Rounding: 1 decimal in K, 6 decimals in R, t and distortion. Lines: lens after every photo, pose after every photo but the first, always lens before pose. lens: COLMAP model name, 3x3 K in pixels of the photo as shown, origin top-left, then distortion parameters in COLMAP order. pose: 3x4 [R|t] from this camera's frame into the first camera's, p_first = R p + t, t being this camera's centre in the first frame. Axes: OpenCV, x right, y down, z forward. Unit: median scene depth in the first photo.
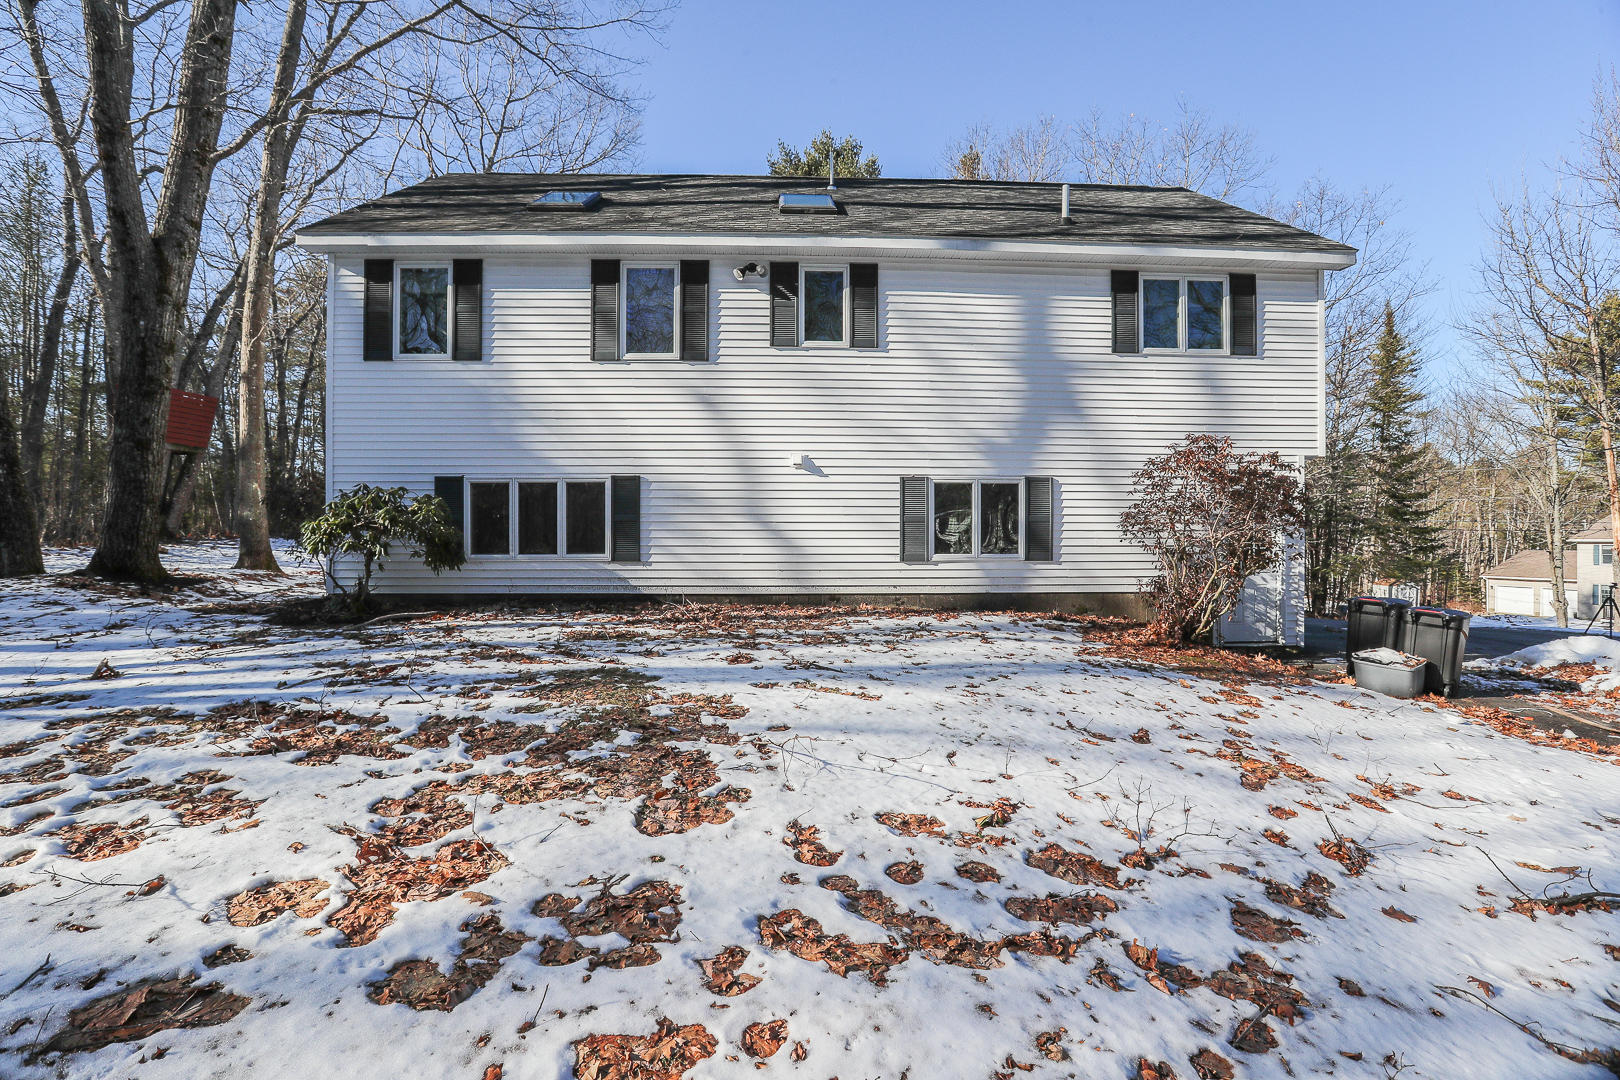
lens RADIAL K [[821.1, 0, 840.6], [0, 821.1, 526.0], [0, 0, 1]] dist [-0.042635, 0.016414]
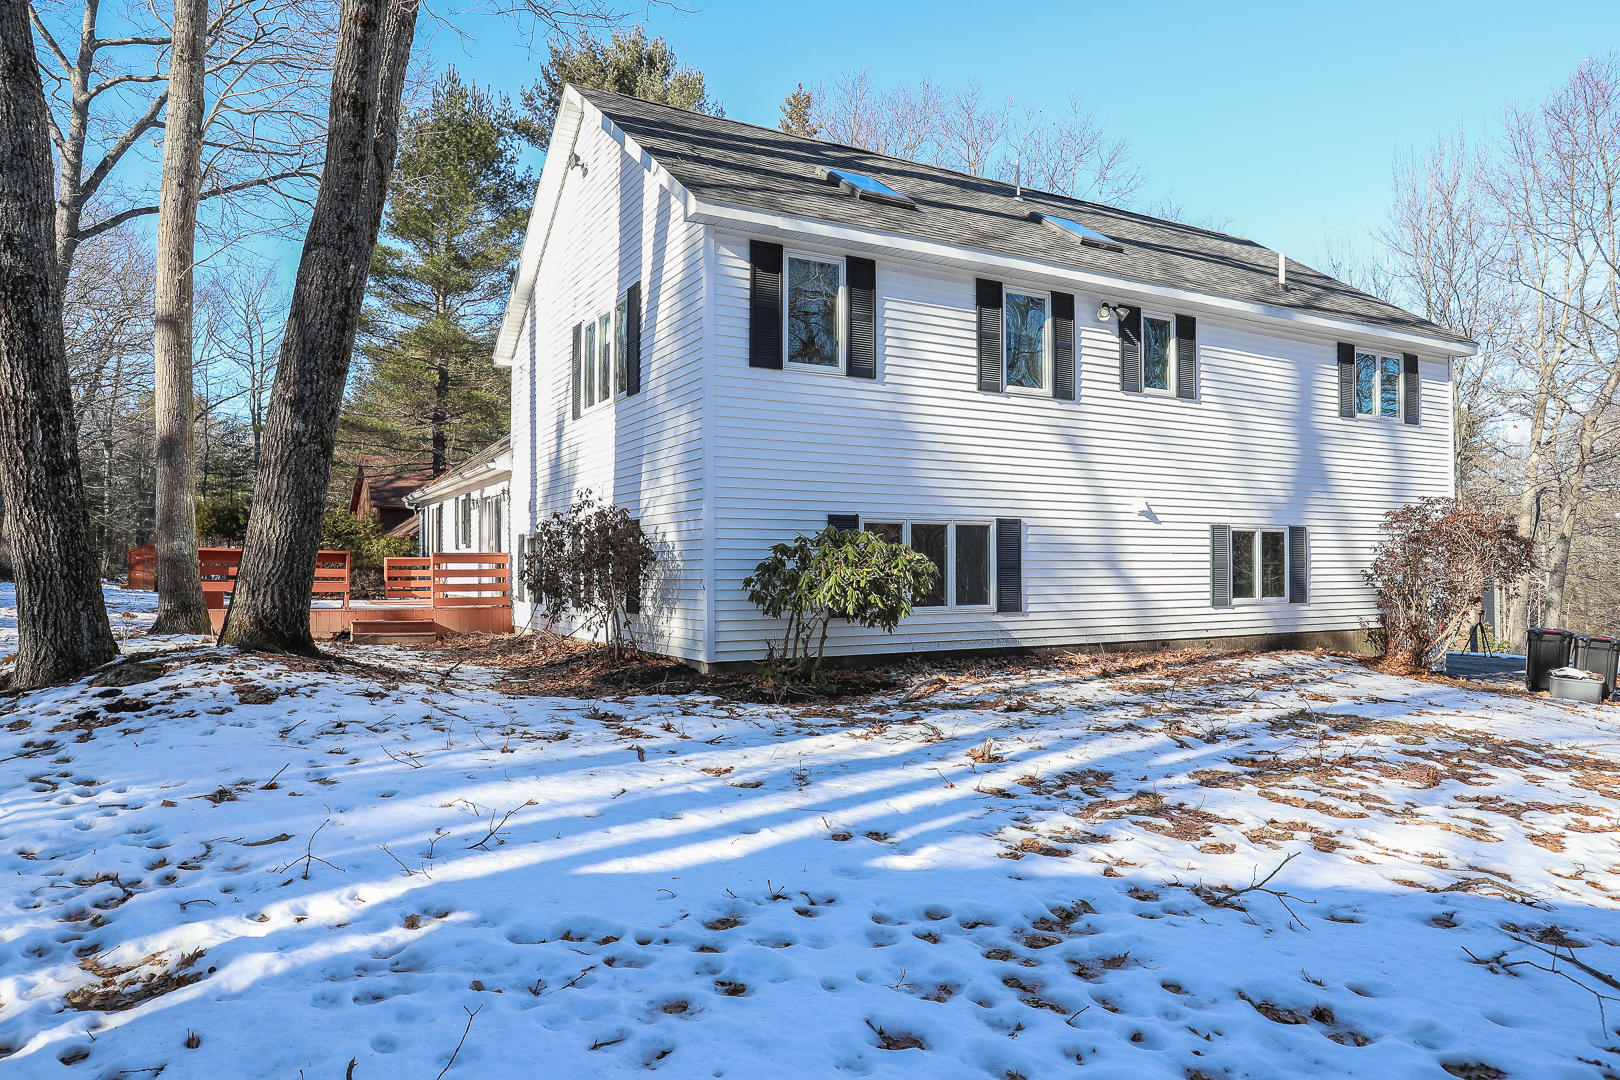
lens RADIAL K [[1106.1, 0, 808.8], [0, 1106.1, 537.6], [0, 0, 1]] dist [-0.025204, 0.020452]
pose [[0.877346, 0.011373, 0.479724, -1.048973], [-0.006842, 0.999914, -0.011192, -0.024640], [-0.479810, 0.006537, 0.877348, 0.019615]]
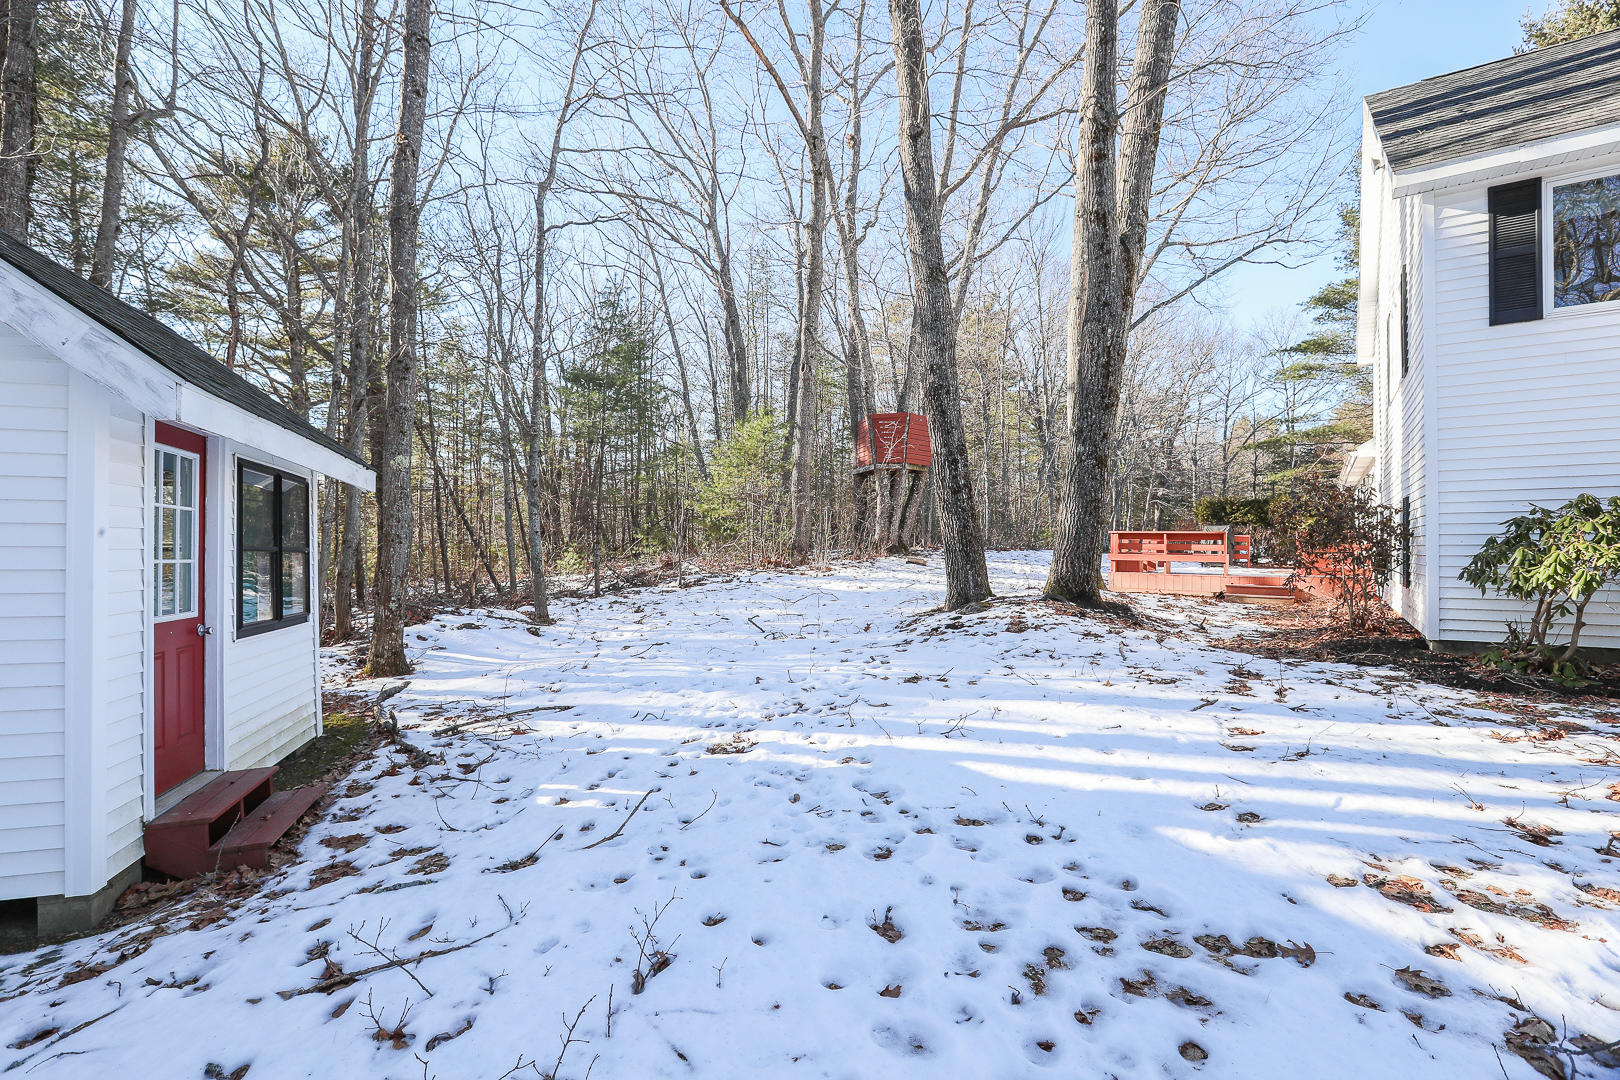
lens RADIAL K [[821.1, 0, 848.3], [0, 821.1, 543.1], [0, 0, 1]] dist [-0.042635, 0.016414]
pose [[0.785703, -0.007759, -0.618555, -0.590986], [0.019742, 0.999727, 0.012536, -0.027156], [0.618289, -0.022062, 0.785641, 0.059712]]
